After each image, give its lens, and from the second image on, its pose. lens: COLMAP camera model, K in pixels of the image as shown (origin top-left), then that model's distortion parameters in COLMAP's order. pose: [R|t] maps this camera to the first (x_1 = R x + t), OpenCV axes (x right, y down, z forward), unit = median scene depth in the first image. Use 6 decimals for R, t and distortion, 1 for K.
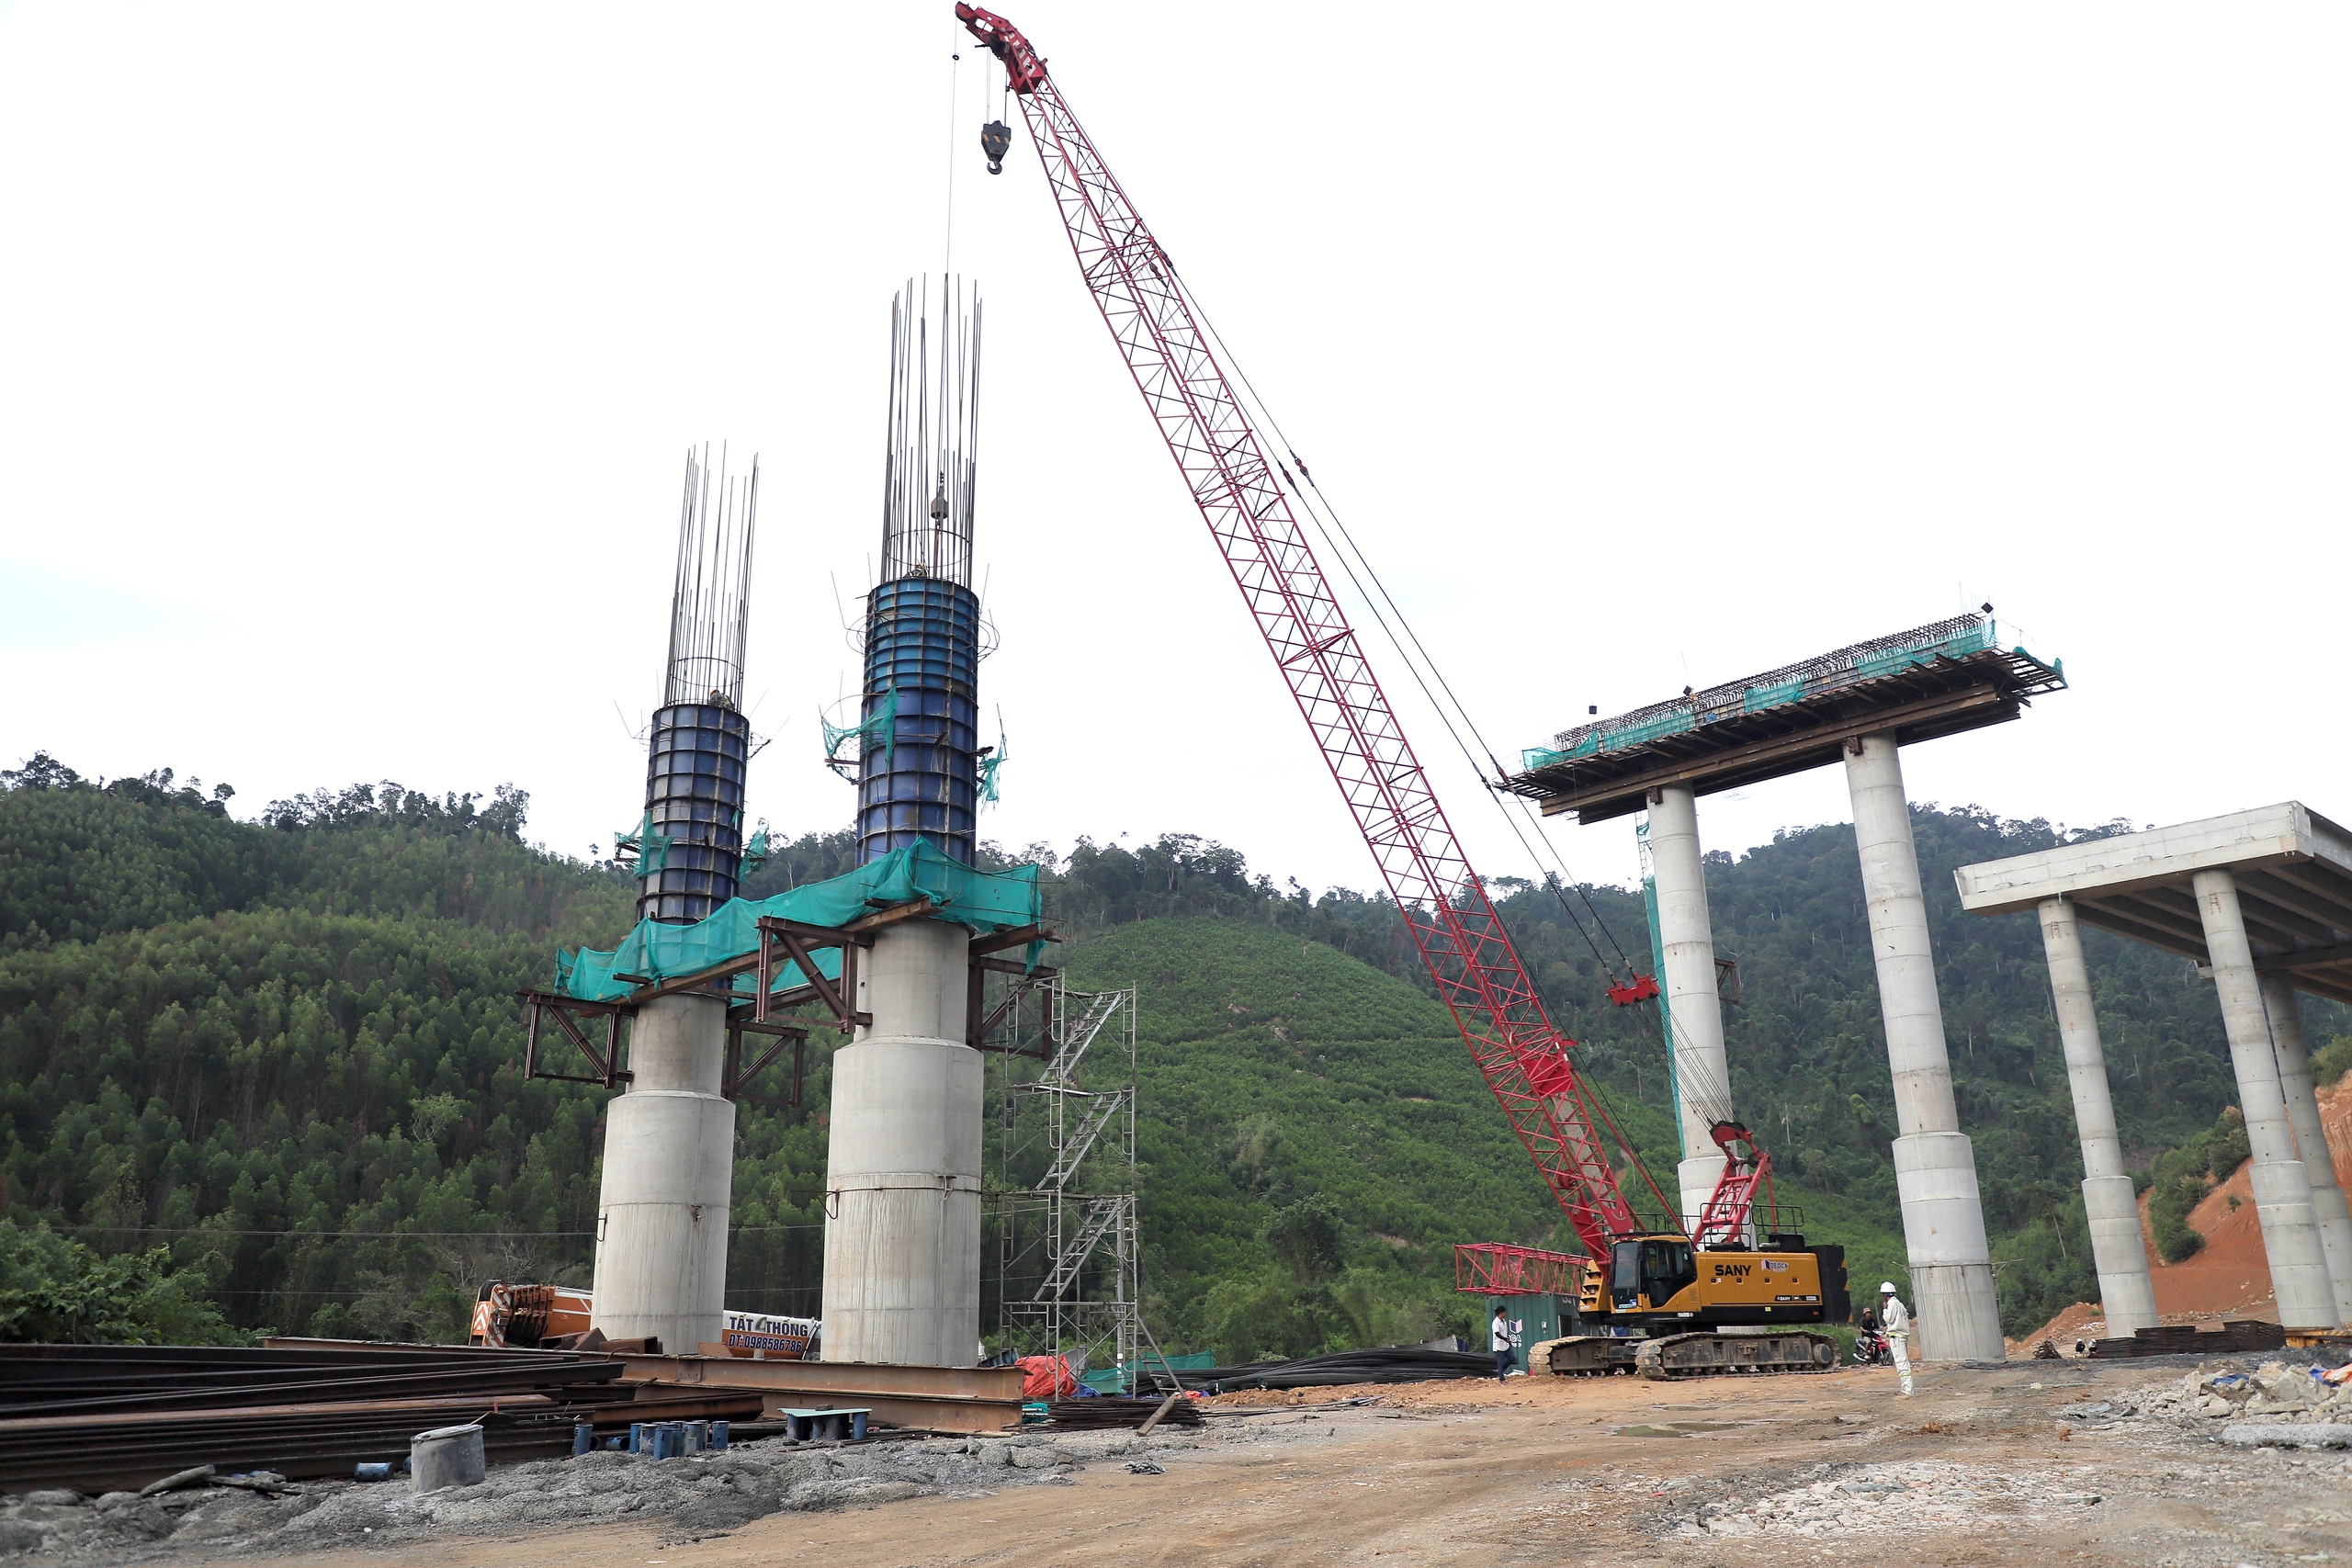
lens RADIAL K [[1690.2, 0, 1176.0], [0, 1690.2, 784.0], [0, 0, 1]] dist [-0.032713, 0.004667]
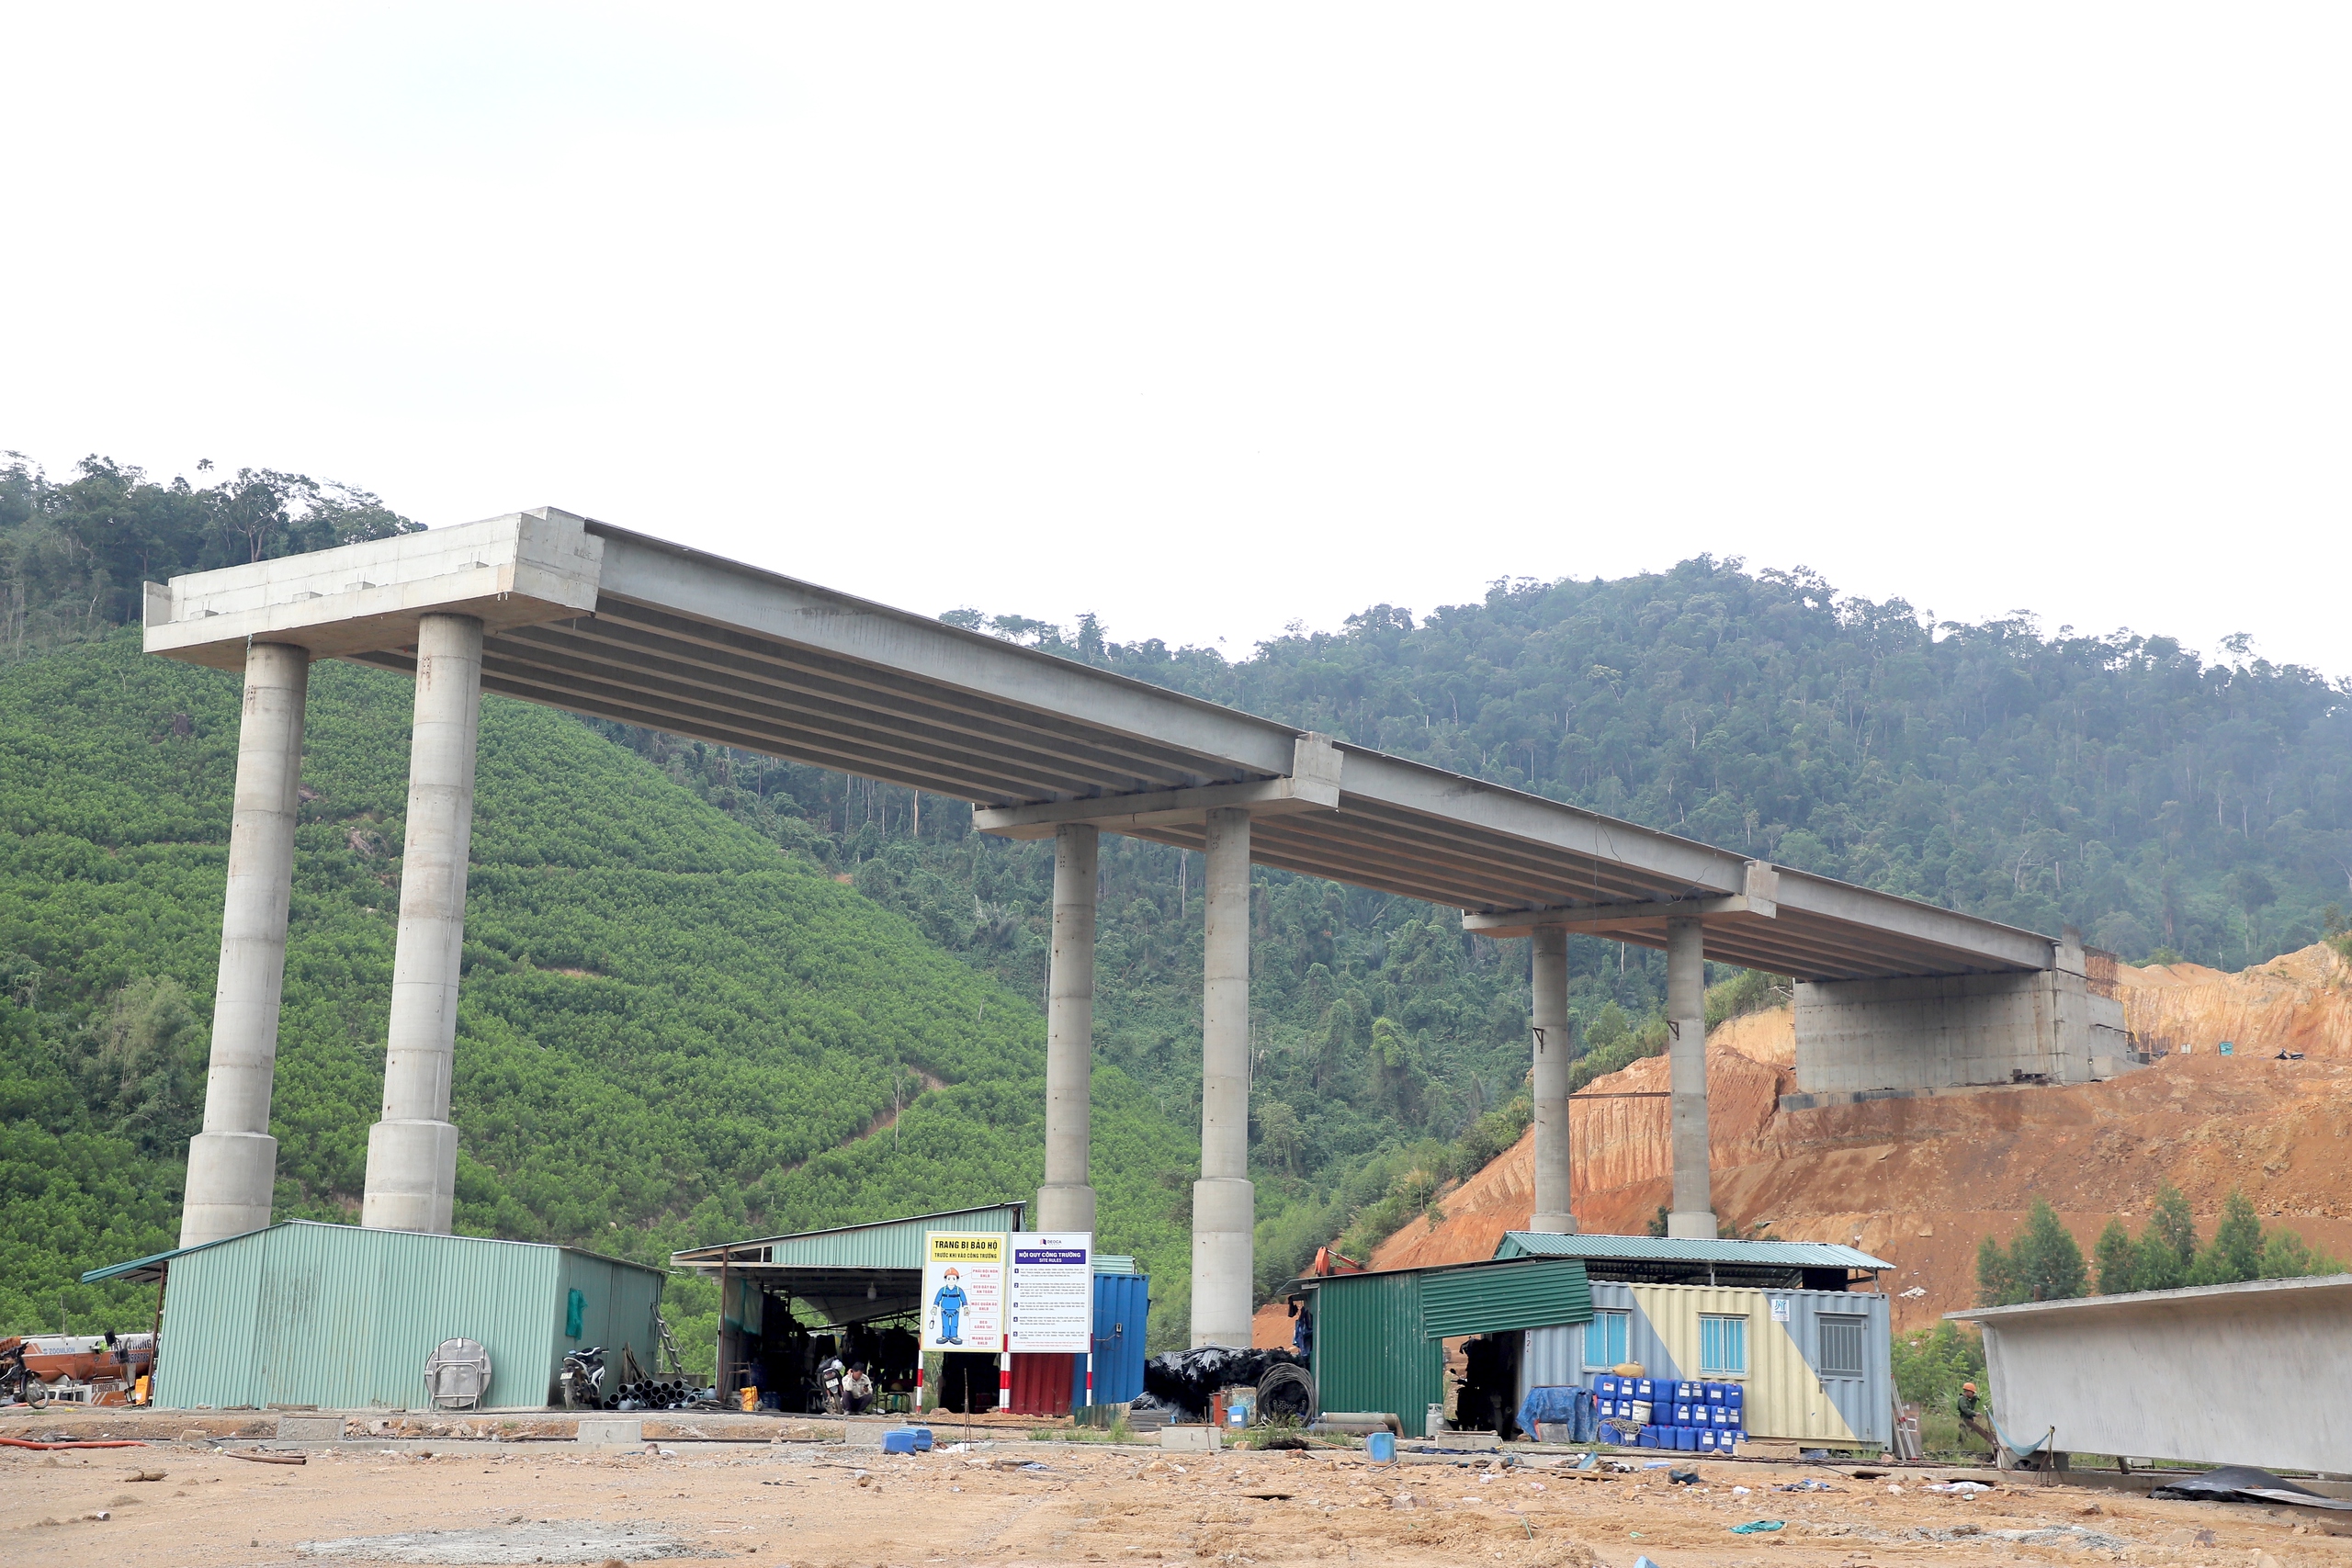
lens RADIAL K [[2937.0, 0, 1179.2], [0, 2937.0, 748.3], [0, 0, 1]] dist [0.169009, -0.024028]
pose [[0.979973, 0.083013, 0.181001, 0.141996], [-0.101628, 0.990170, 0.096105, -0.005476], [-0.171244, -0.112575, 0.978776, -0.009748]]
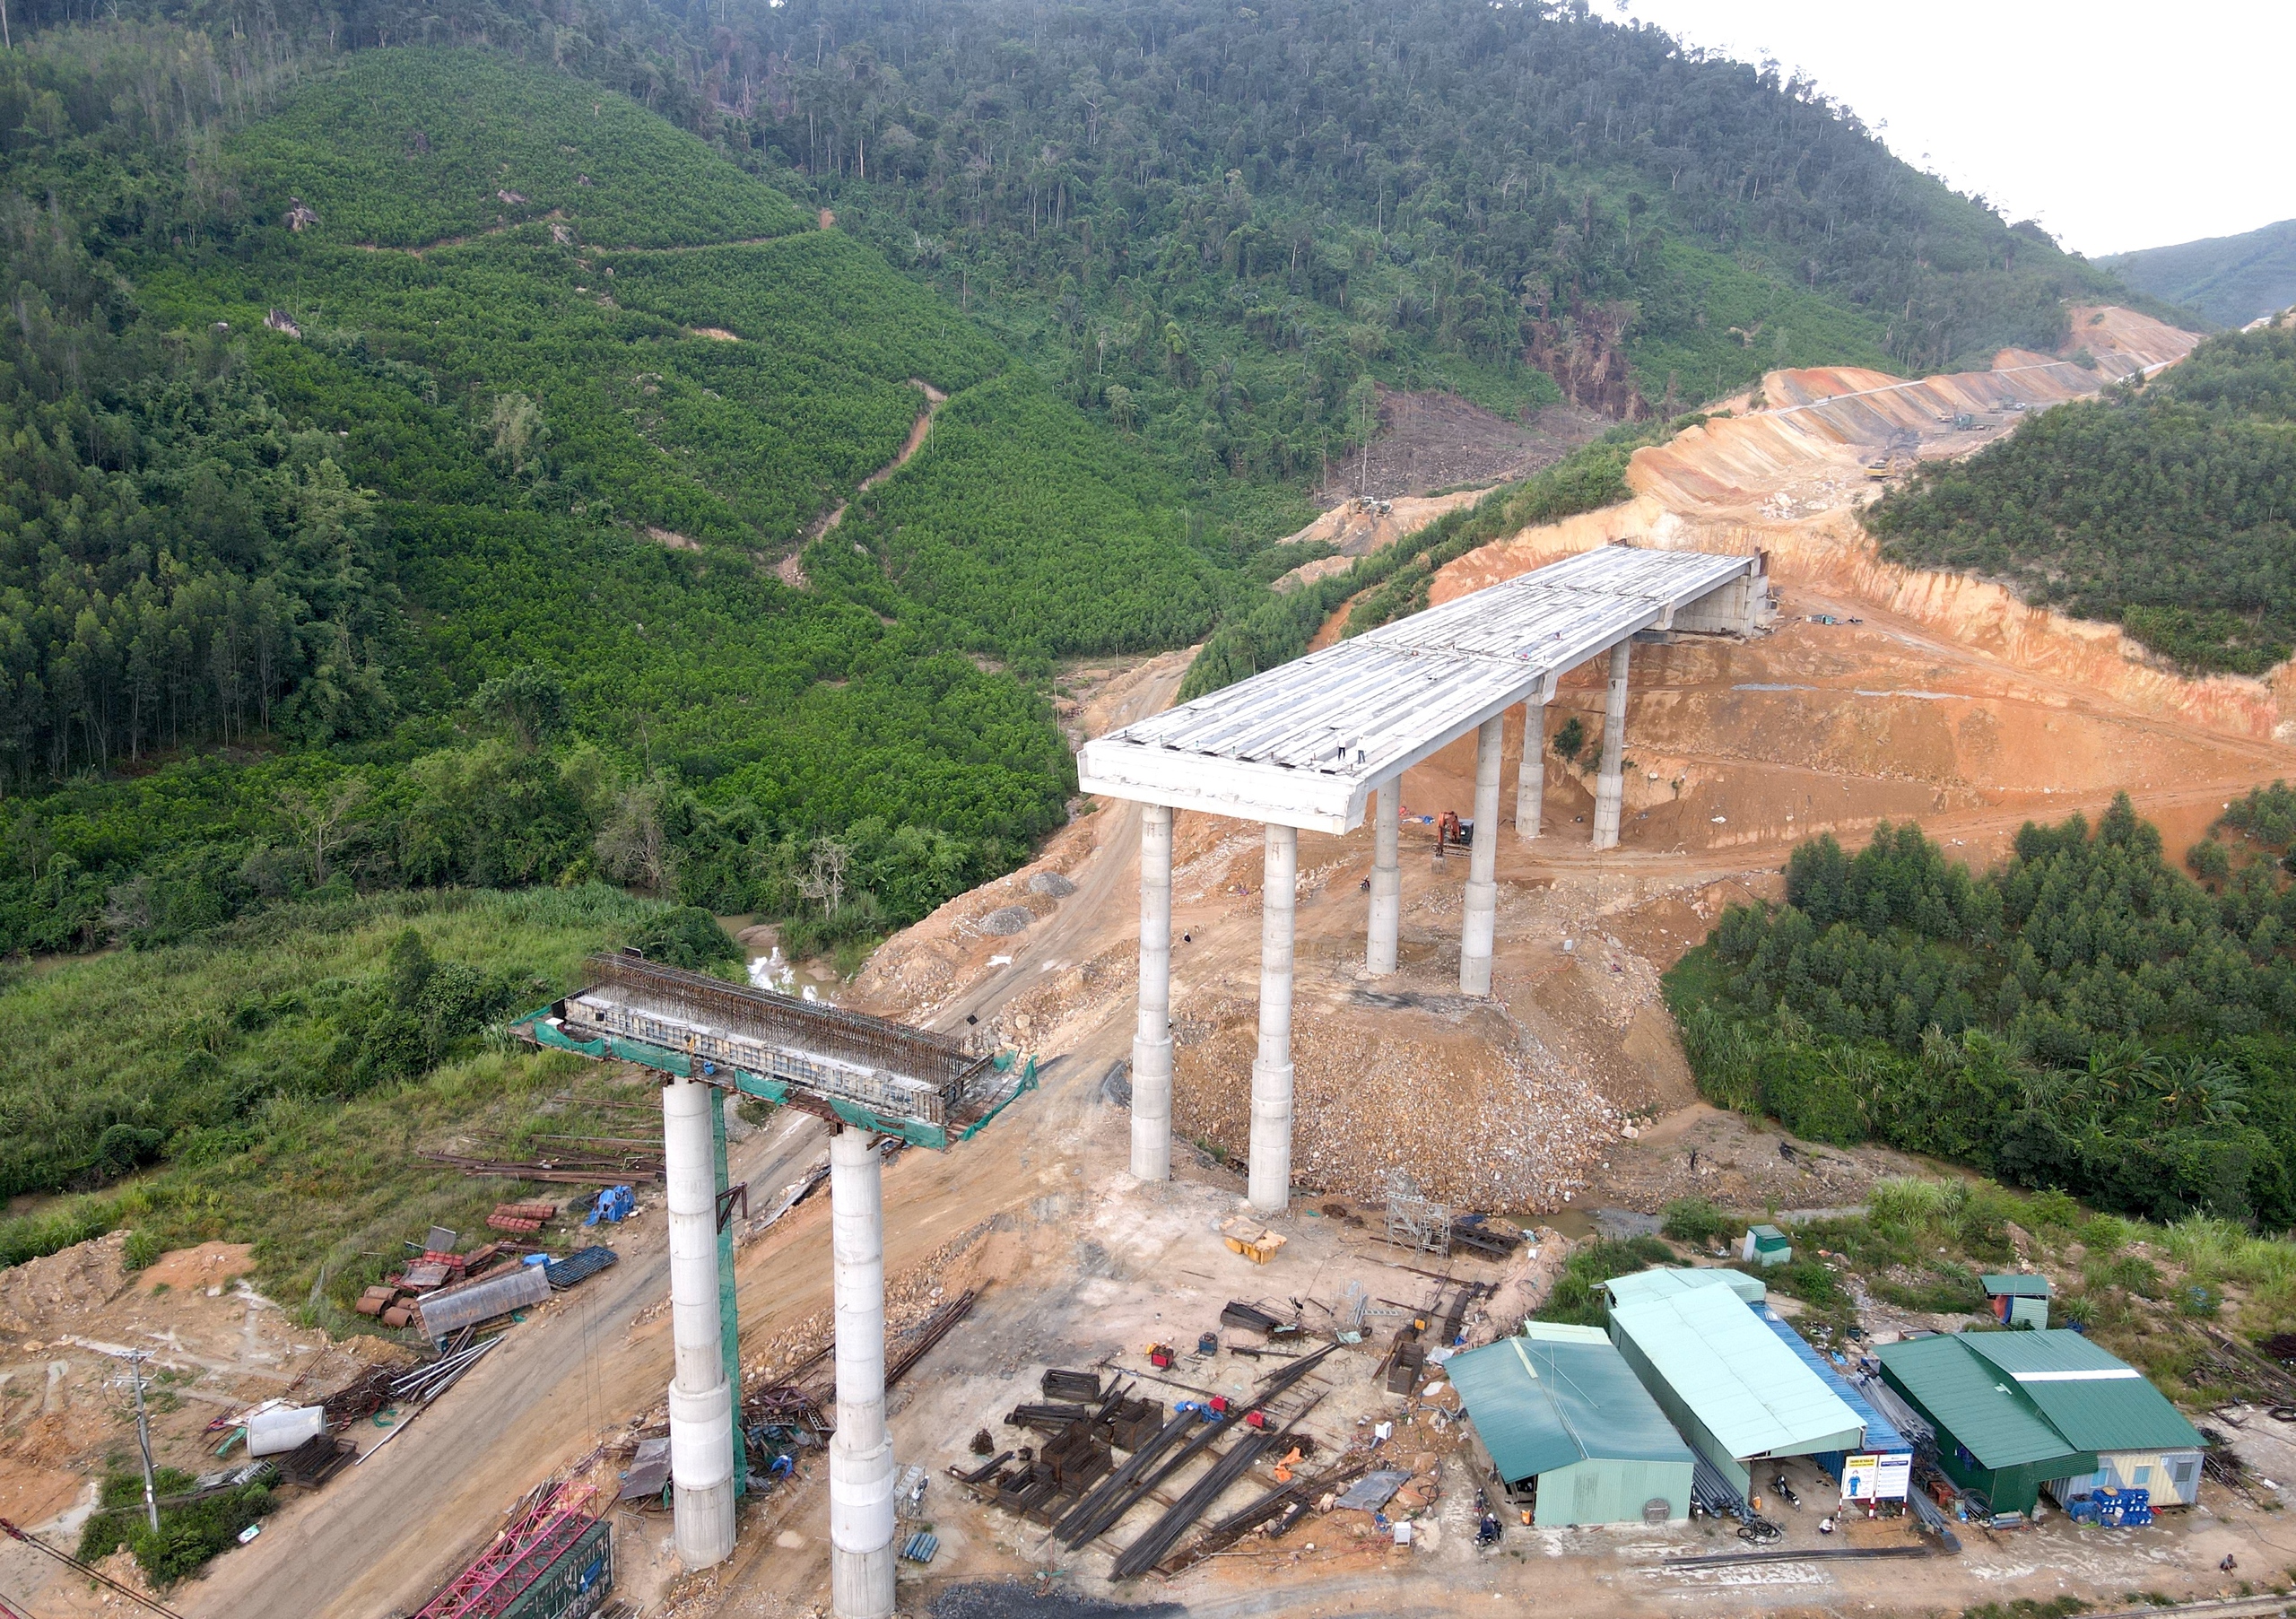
lens RADIAL K [[1733.5, 0, 1164.8], [0, 1733.5, 803.9], [0, 0, 1]] dist [0.003753, 0.007429]
pose [[0.938267, -0.039975, 0.343593, 0.033061], [-0.150993, 0.846340, 0.510793, -0.108065], [-0.311216, -0.531141, 0.788057, 0.028050]]
